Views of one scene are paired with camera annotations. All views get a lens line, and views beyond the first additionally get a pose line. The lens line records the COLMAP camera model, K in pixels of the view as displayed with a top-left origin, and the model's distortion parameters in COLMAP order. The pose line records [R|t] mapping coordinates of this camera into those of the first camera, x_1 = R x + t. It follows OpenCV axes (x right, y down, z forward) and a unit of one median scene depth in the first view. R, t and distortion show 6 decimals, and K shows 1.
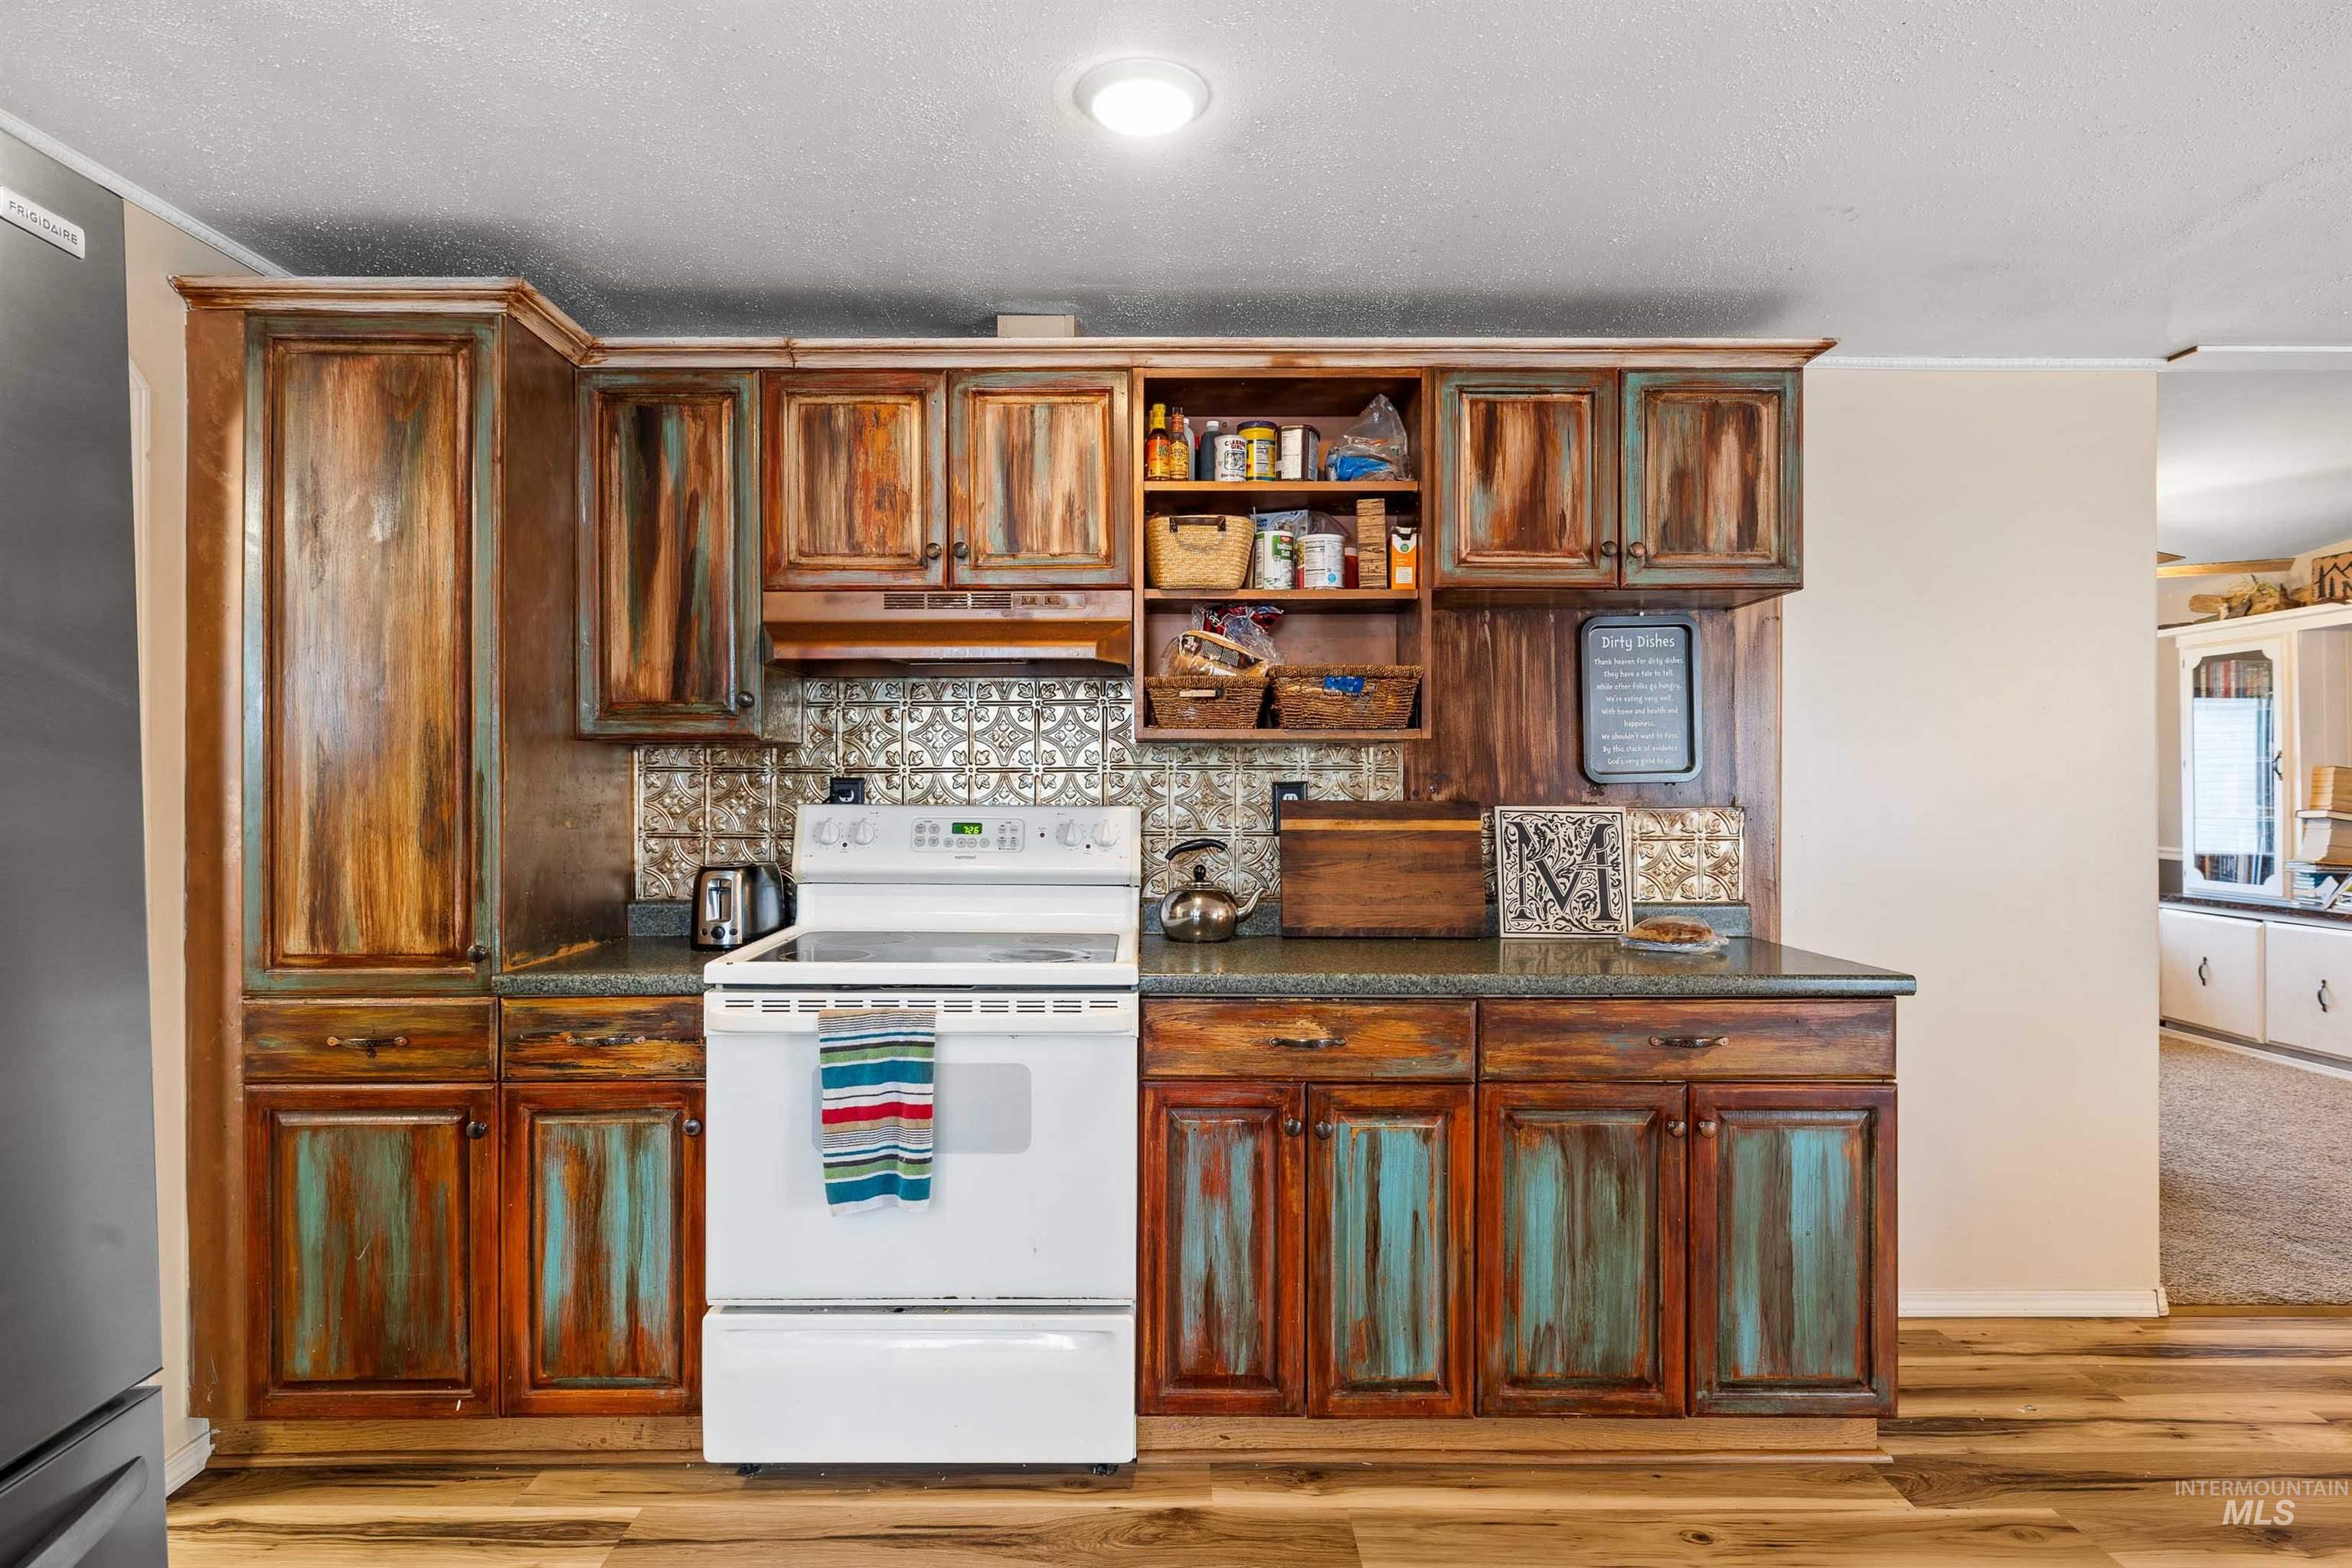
lens RADIAL K [[1241.9, 0, 1159.5], [0, 1241.9, 782.8], [0, 0, 1]] dist [-0.005008, 0.002089]
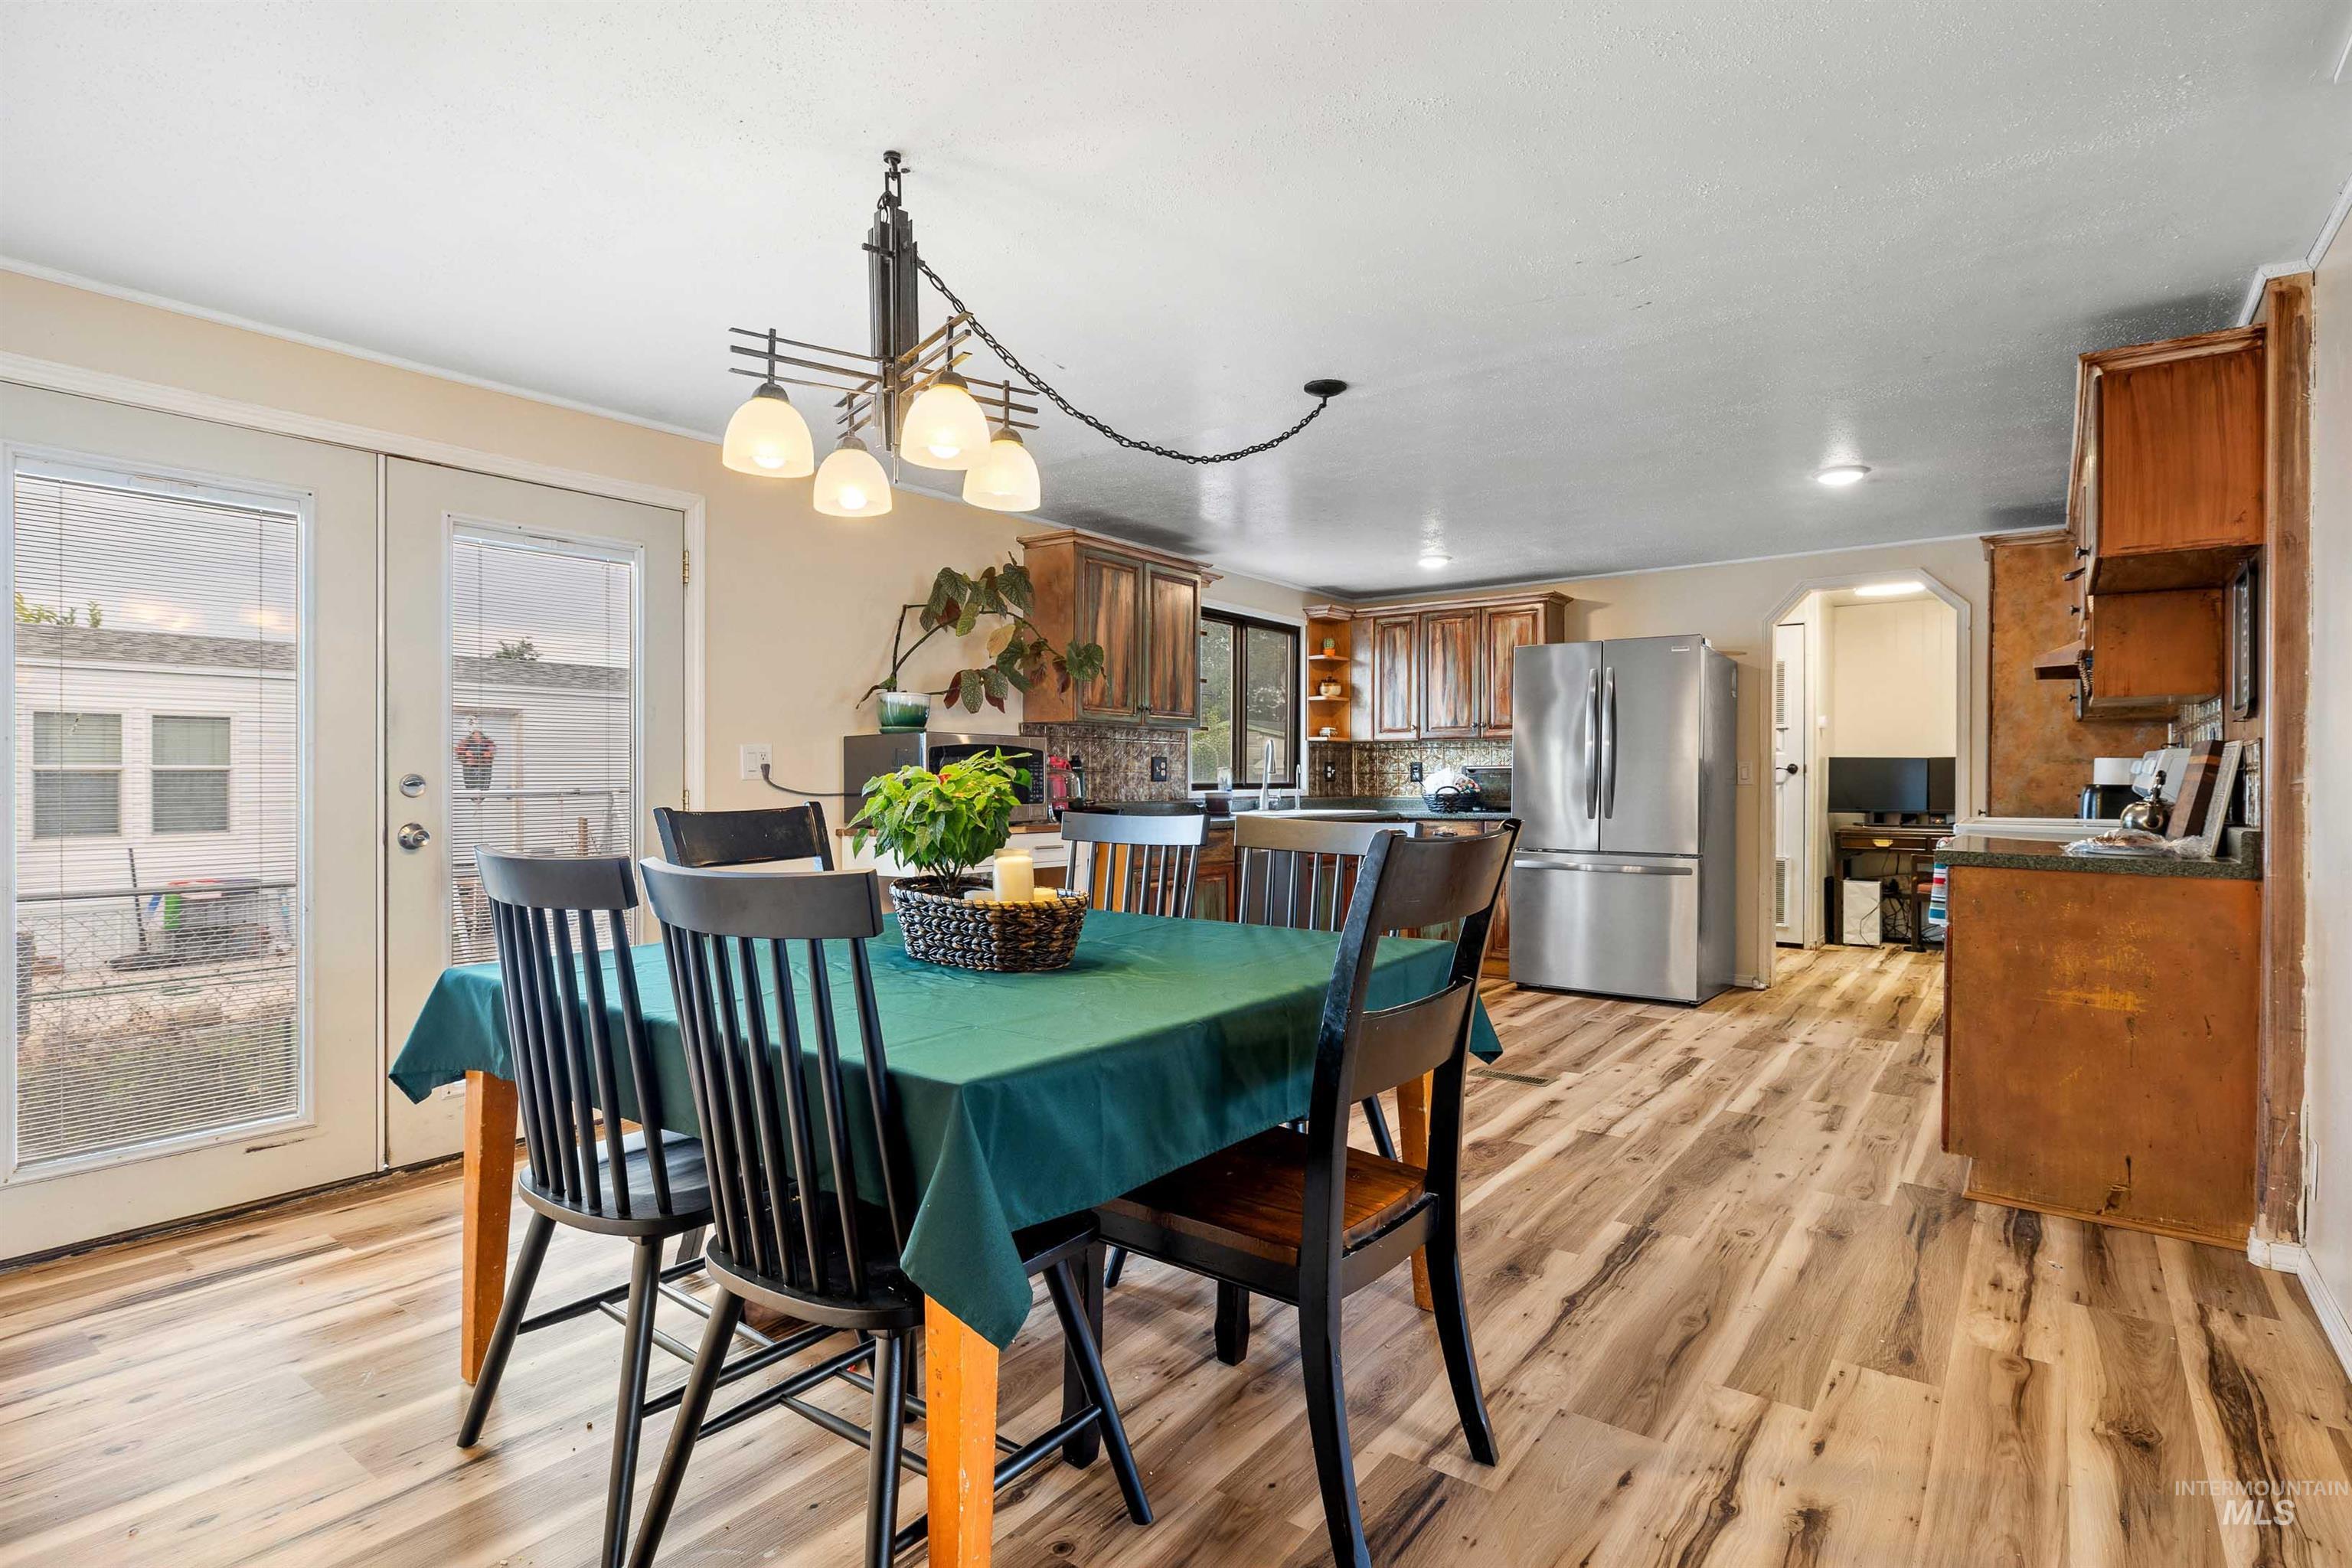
lens RADIAL K [[1182.4, 0, 1181.4], [0, 1182.4, 780.1], [0, 0, 1]] dist [-0.005315, 0.001410]
pose [[-0.594182, 0.001057, -0.804330, 1.998522], [-0.006492, 0.999960, 0.006110, 0.060910], [0.804304, 0.008852, -0.594152, 0.974358]]
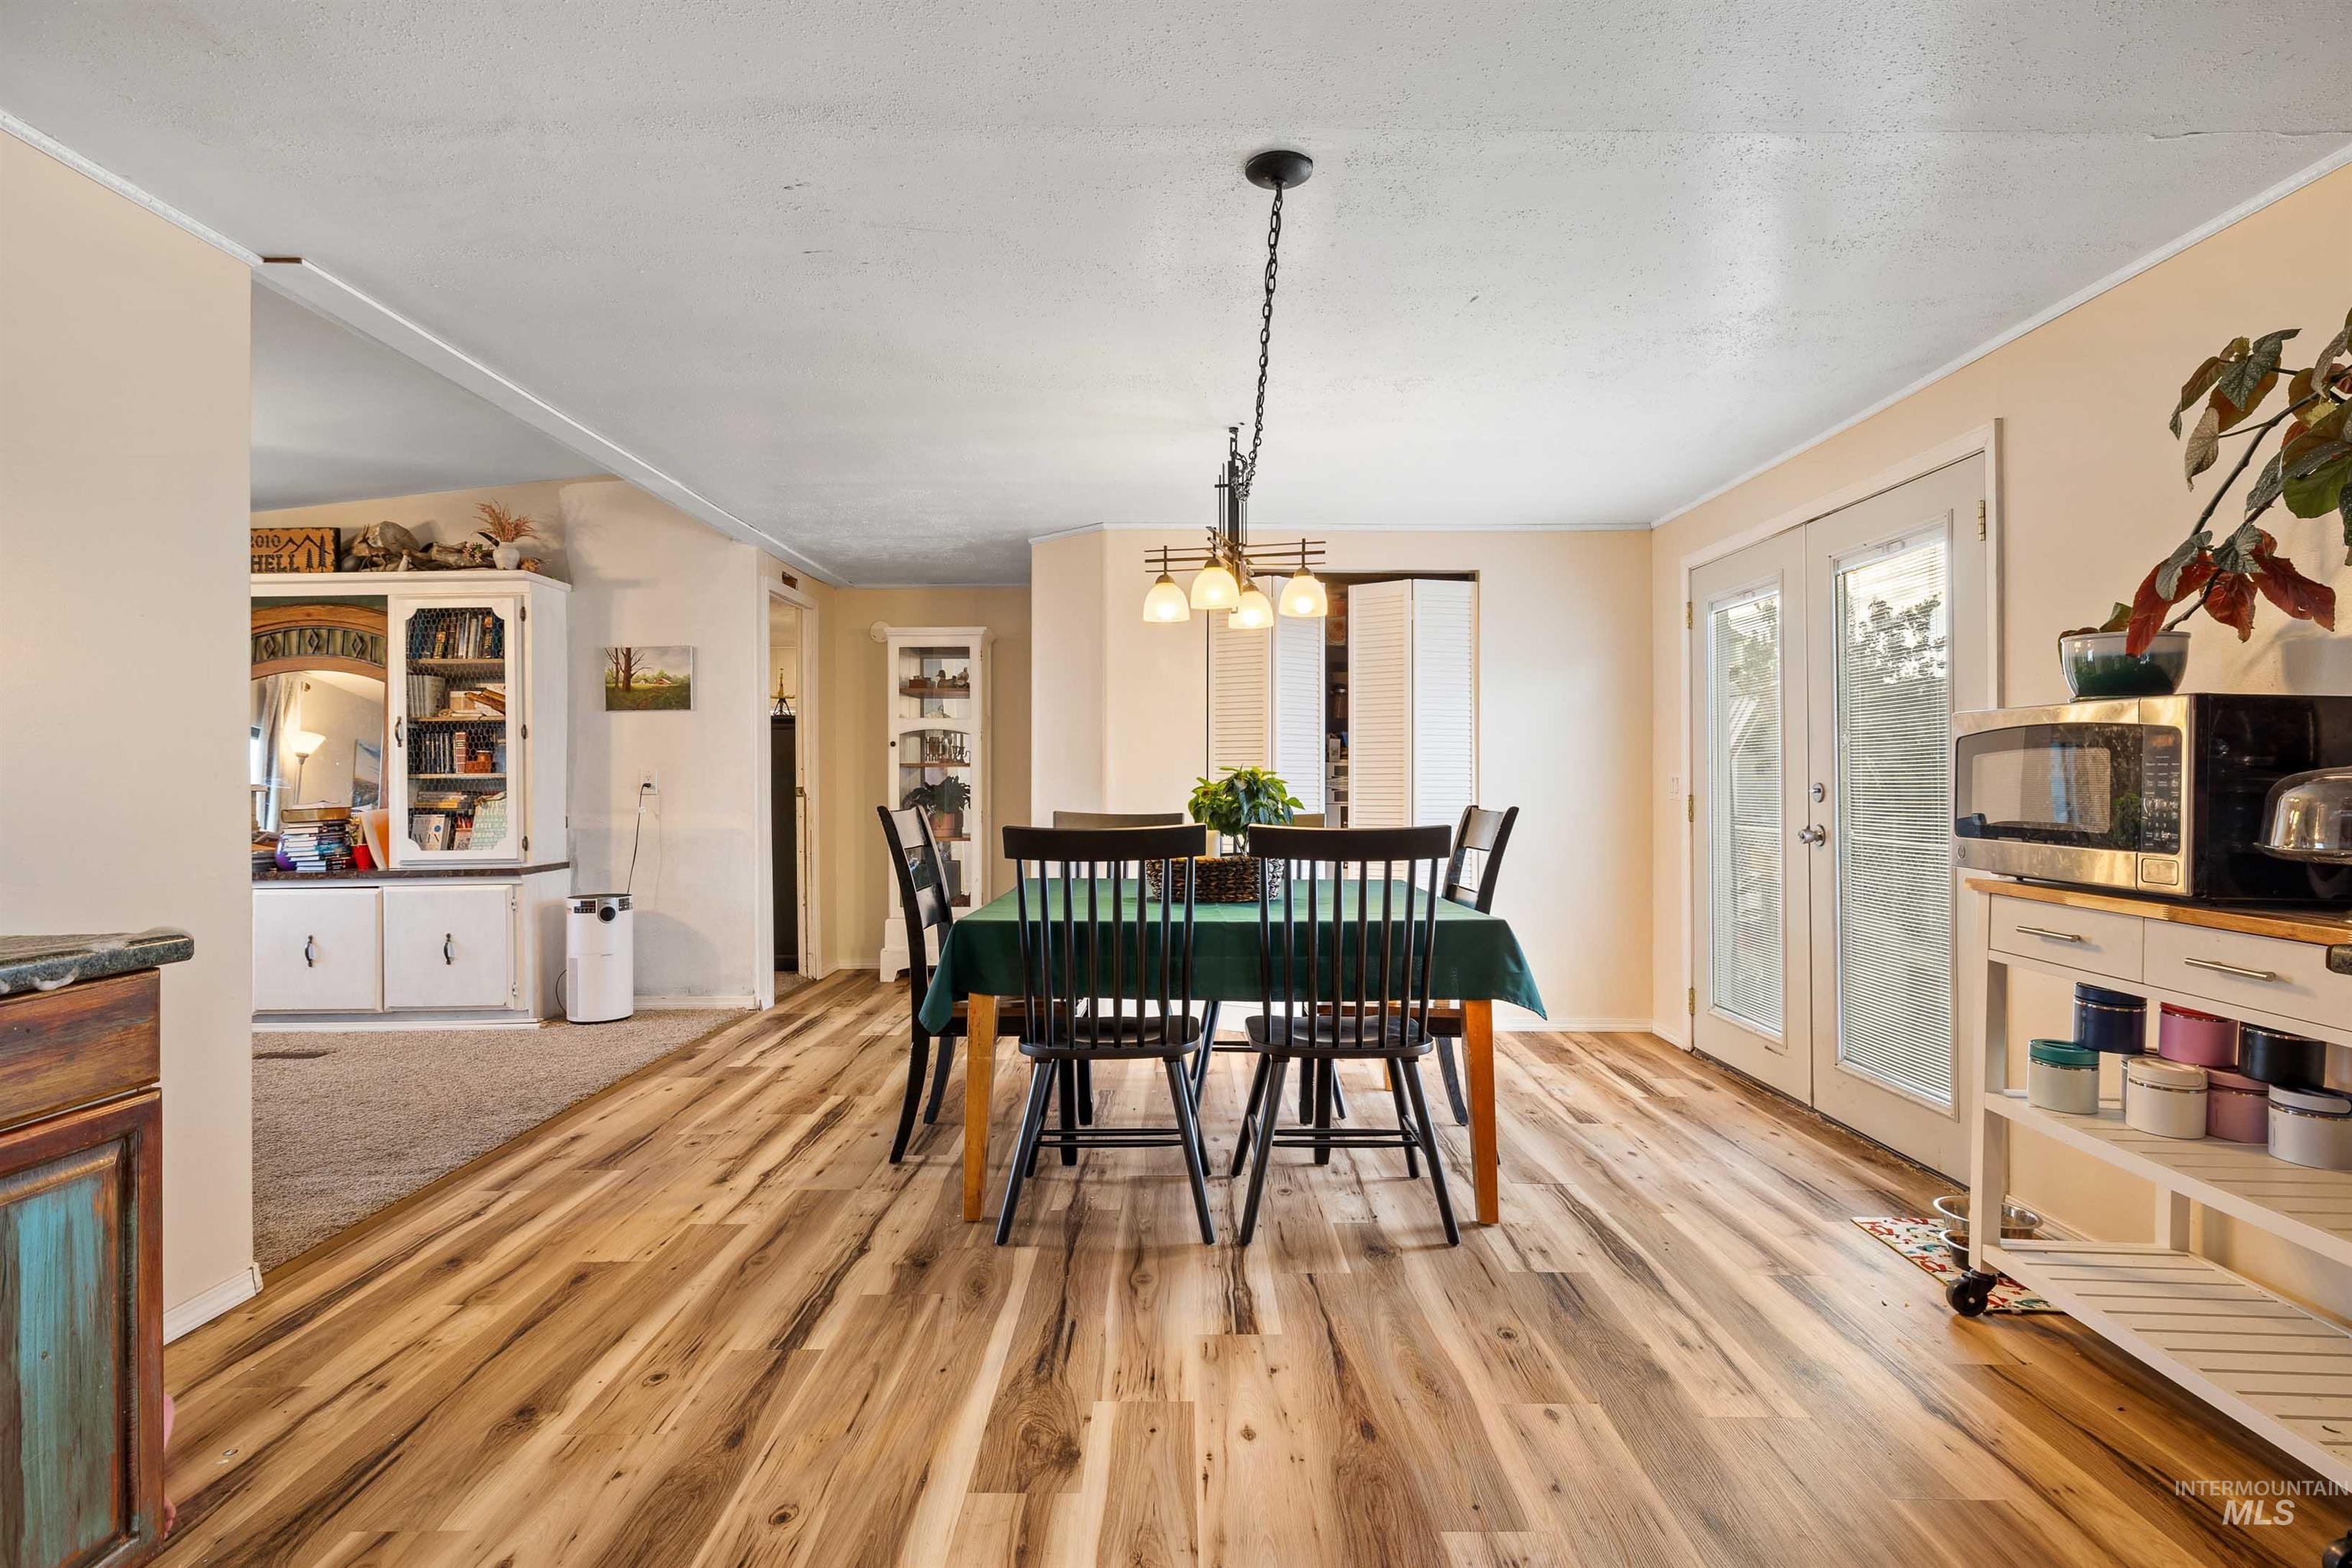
lens RADIAL K [[1182.4, 0, 1176.0], [0, 1182.4, 772.6], [0, 0, 1]] dist [-0.005315, 0.001410]
pose [[0.000633, 0.004373, 0.999990, -0.080258], [0.004029, 0.999982, -0.004375, 0.057644], [-0.999992, 0.004032, 0.000616, 0.362329]]
